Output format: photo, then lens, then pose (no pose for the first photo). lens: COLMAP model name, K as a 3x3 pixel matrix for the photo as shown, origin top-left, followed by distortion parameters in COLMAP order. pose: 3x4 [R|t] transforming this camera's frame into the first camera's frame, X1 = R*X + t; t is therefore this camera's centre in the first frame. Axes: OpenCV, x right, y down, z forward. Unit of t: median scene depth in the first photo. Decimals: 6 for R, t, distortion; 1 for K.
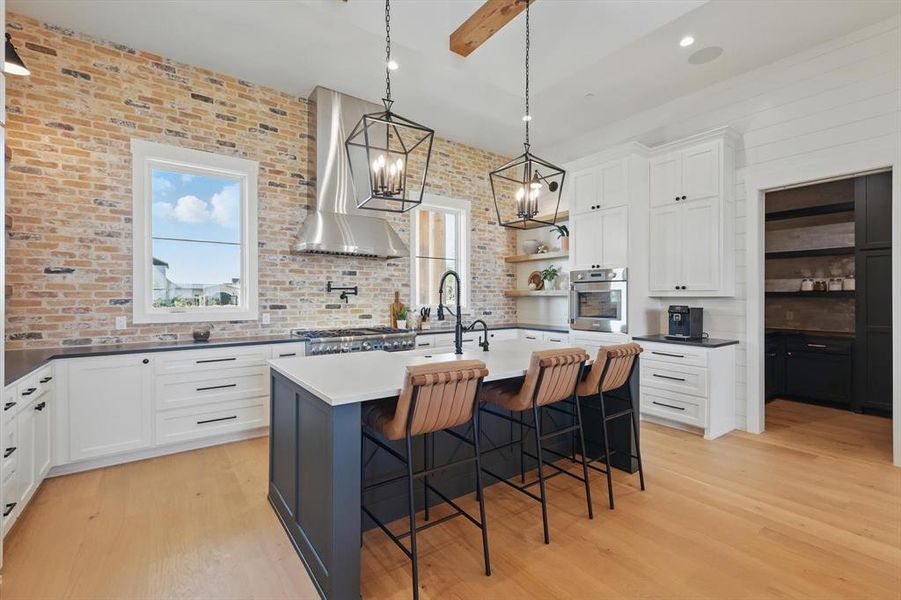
lens RADIAL K [[395.5, 0, 451.9], [0, 395.5, 299.3], [0, 0, 1]] dist [-0.001194, 0.000200]
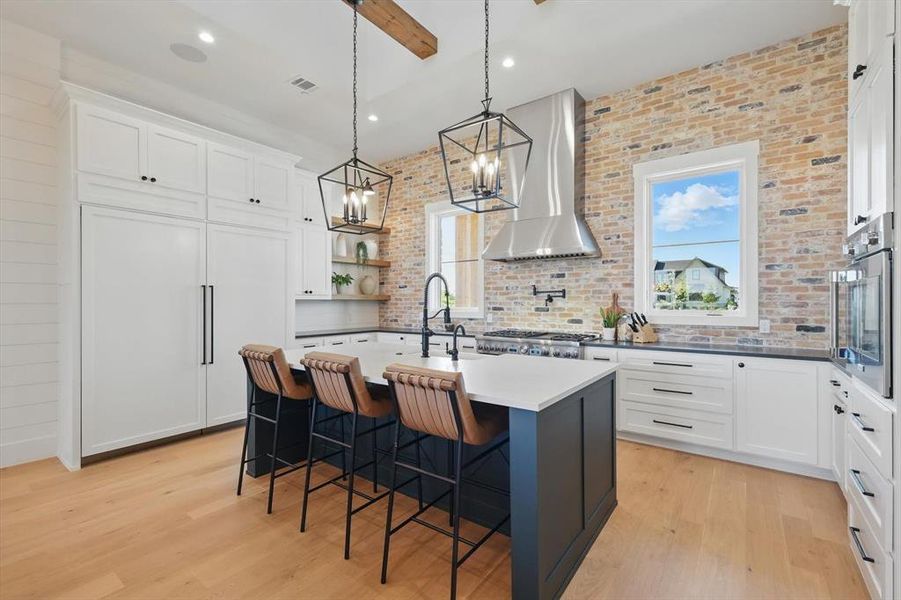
lens RADIAL K [[395.5, 0, 451.9], [0, 395.5, 299.3], [0, 0, 1]] dist [-0.001194, 0.000200]
pose [[0.288570, -0.006809, -0.957434, 0.646702], [-0.003321, 0.999962, -0.008113, 0.001040], [0.957453, 0.005521, 0.288537, 0.509053]]
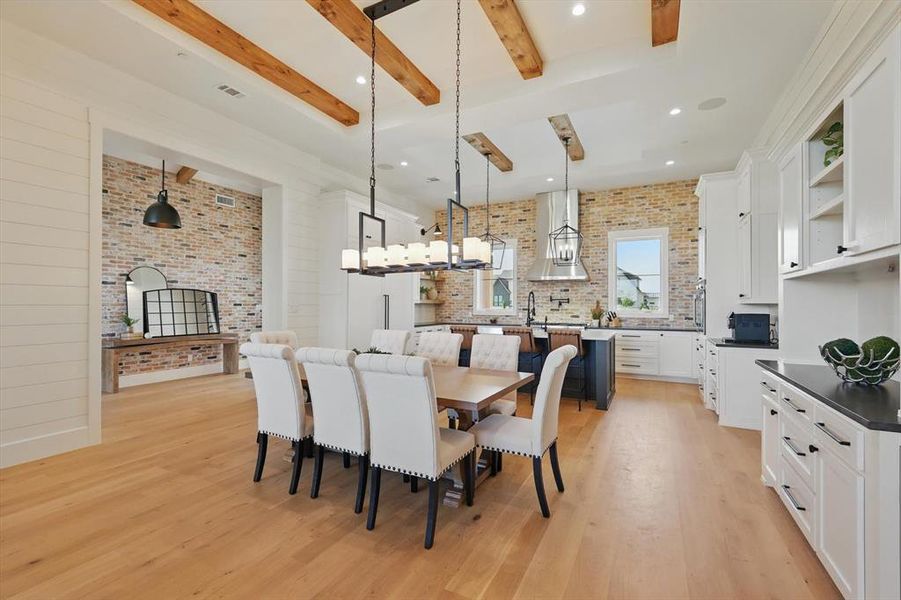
lens RADIAL K [[395.5, 0, 451.9], [0, 395.5, 299.3], [0, 0, 1]] dist [-0.001194, 0.000200]
pose [[0.443266, -0.011492, -0.896316, 1.133161], [-0.006428, 0.999851, -0.015999, 0.002867], [0.896367, 0.012853, 0.443127, -0.199516]]
